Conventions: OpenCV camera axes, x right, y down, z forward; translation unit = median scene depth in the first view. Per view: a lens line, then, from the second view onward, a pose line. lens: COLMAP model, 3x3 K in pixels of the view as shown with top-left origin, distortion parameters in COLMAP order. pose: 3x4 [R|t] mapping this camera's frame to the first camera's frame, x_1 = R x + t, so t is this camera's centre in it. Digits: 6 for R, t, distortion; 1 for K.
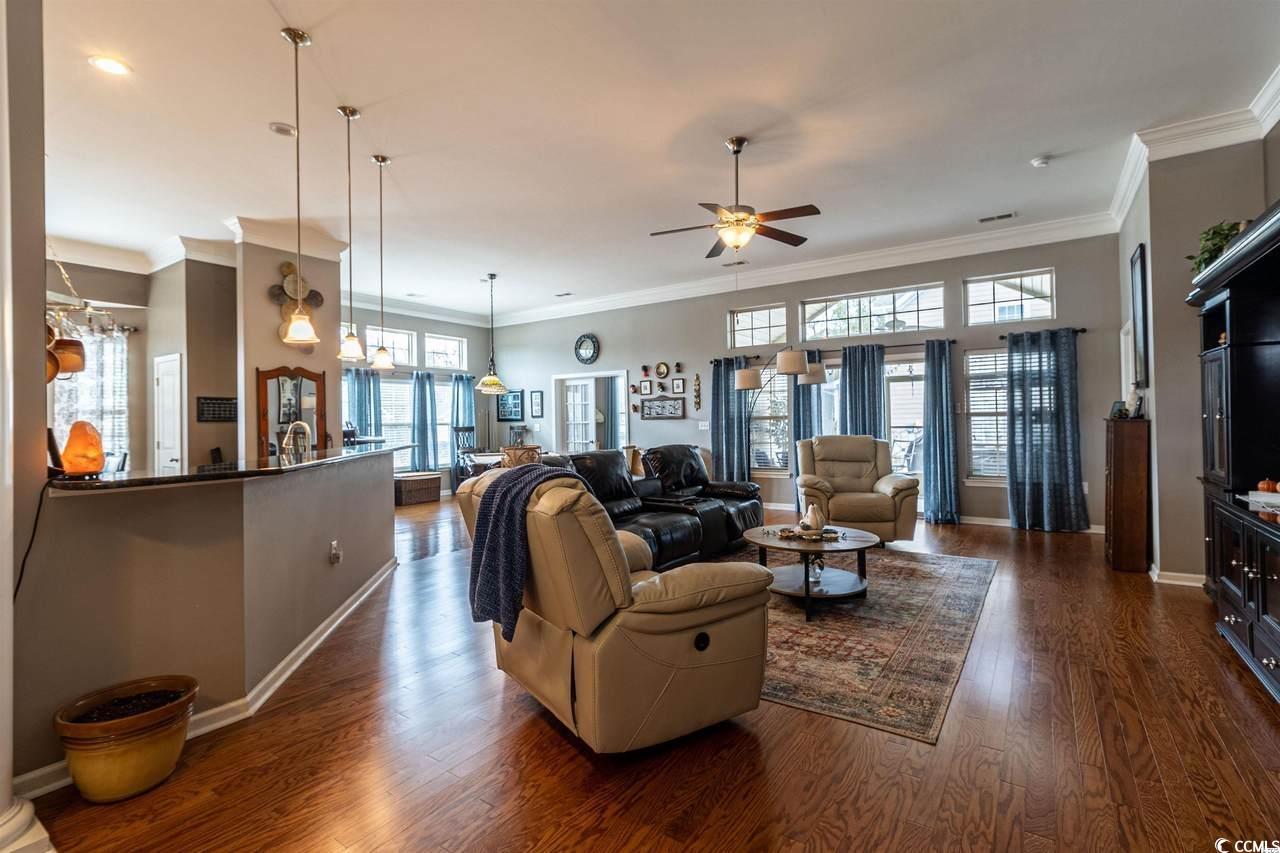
lens RADIAL K [[585.7, 0, 644.4], [0, 585.7, 418.1], [0, 0, 1]] dist [0.000442, 0.000805]
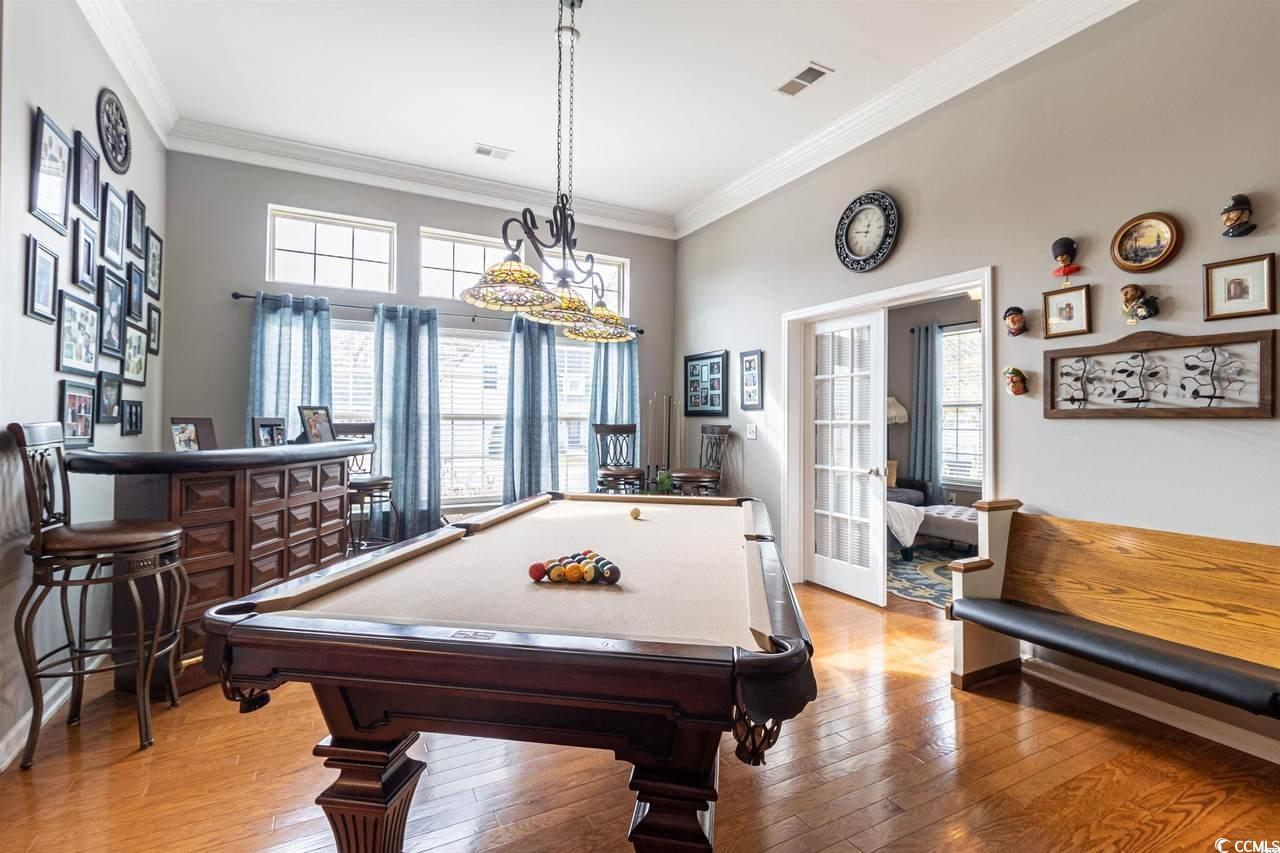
lens RADIAL K [[585.7, 0, 644.4], [0, 585.7, 418.1], [0, 0, 1]] dist [0.000442, 0.000805]
pose [[0.884021, 0.022990, -0.466881, -0.047532], [-0.020581, 0.999736, 0.010260, 0.003782], [0.466993, 0.000539, 0.884261, 0.627019]]
